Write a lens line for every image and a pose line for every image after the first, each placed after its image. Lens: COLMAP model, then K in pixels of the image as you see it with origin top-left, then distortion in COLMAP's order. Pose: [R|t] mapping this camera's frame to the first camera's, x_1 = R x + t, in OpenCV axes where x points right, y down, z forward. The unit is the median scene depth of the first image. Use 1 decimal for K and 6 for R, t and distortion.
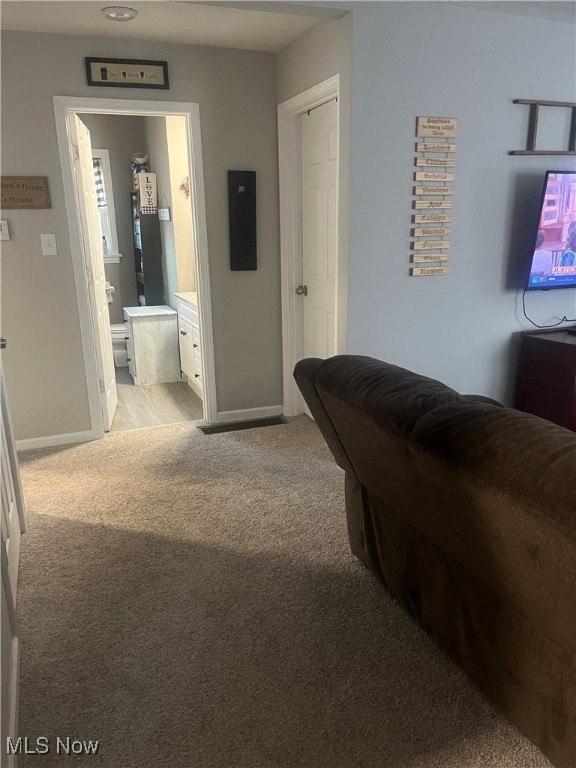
lens RADIAL K [[580.7, 0, 278.5], [0, 580.7, 384.9], [0, 0, 1]] dist [0.067675, -0.089008]
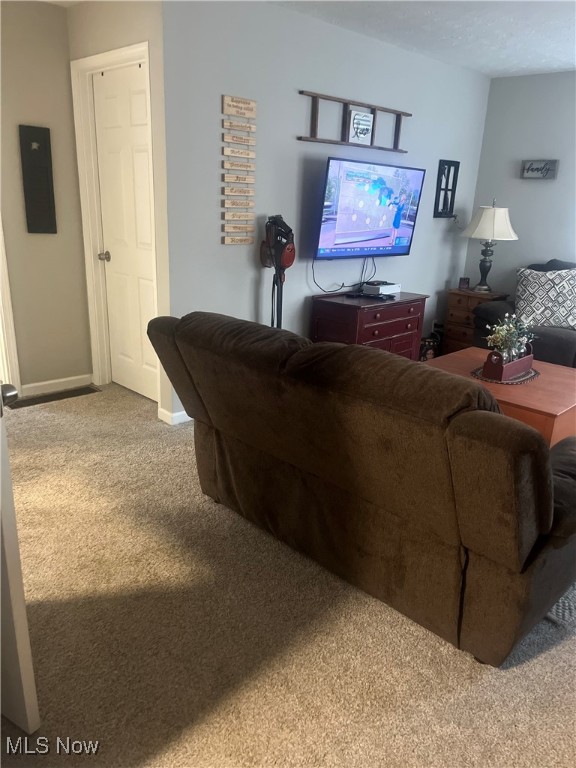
lens RADIAL K [[585.1, 0, 288.4], [0, 585.1, 387.0], [0, 0, 1]] dist [0.055823, -0.069416]
pose [[0.913288, -0.070416, 0.401182, -0.125605], [0.051451, 0.996998, 0.057868, 0.023186], [-0.404052, -0.032209, 0.914169, -0.061503]]
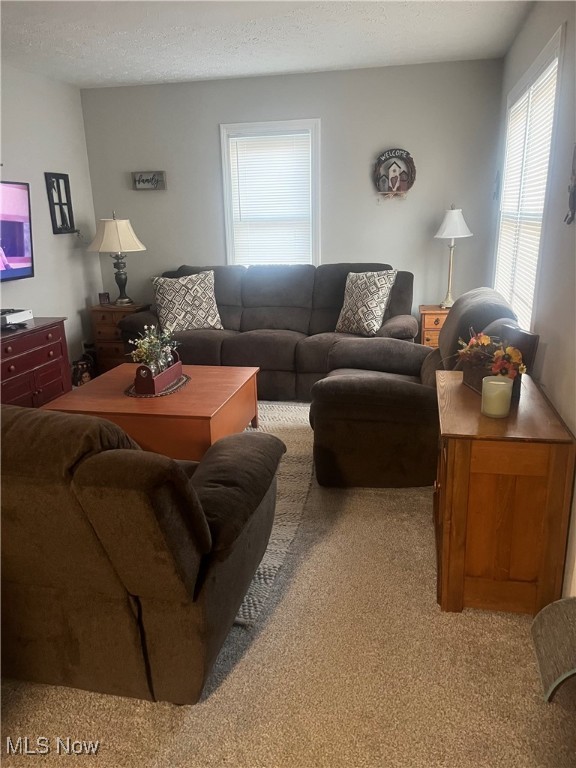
lens RADIAL K [[585.1, 0, 288.4], [0, 585.1, 387.0], [0, 0, 1]] dist [0.055823, -0.069416]
pose [[0.550706, -0.230690, 0.802187, -0.050153], [0.233780, 0.965214, 0.117082, 0.014712], [-0.801293, 0.123057, 0.585480, -0.047664]]
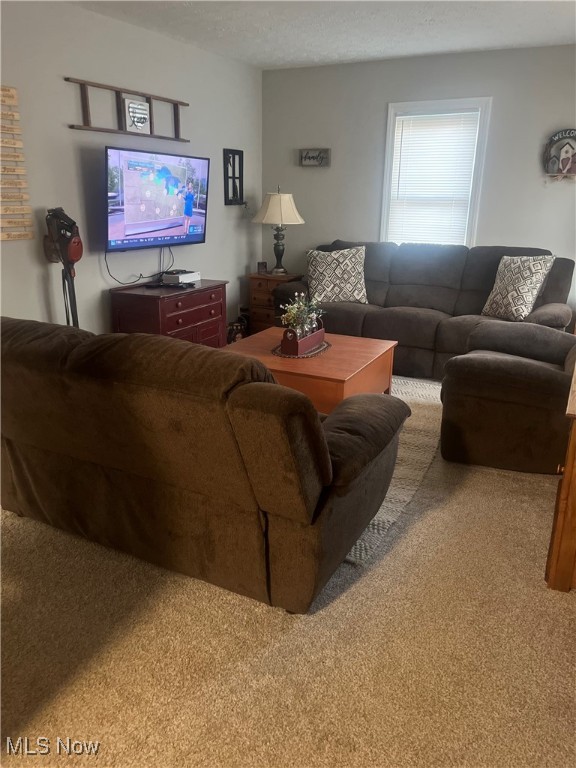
lens RADIAL K [[584.6, 0, 286.1], [0, 584.6, 382.8], [0, 0, 1]] dist [0.063658, -0.084686]
pose [[0.748734, -0.177587, 0.638639, -0.100462], [0.150807, 0.983816, 0.096766, 0.032611], [-0.645488, 0.023859, 0.763398, -0.098332]]
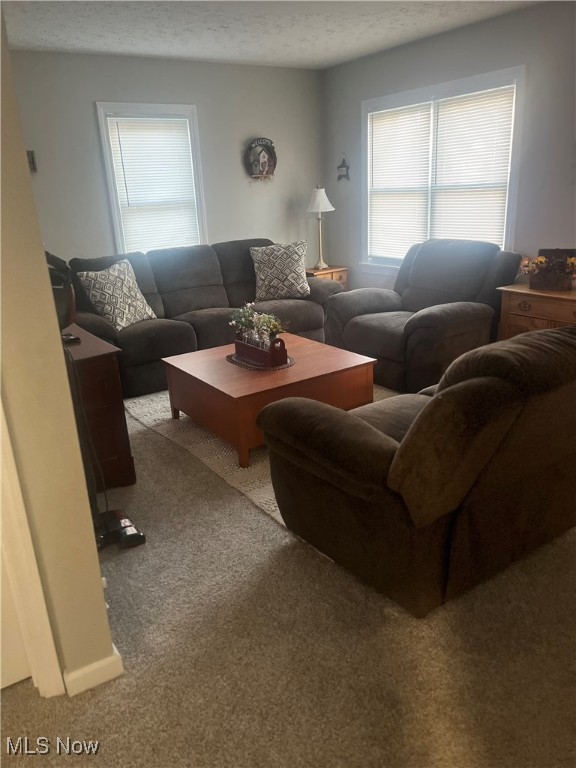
lens RADIAL K [[585.1, 0, 288.4], [0, 585.1, 387.0], [0, 0, 1]] dist [0.055823, -0.069416]
pose [[-0.227053, -0.285197, 0.931187, -0.403979], [0.311870, 0.884514, 0.346946, -0.261604], [-0.922596, 0.369184, -0.111887, 0.940504]]
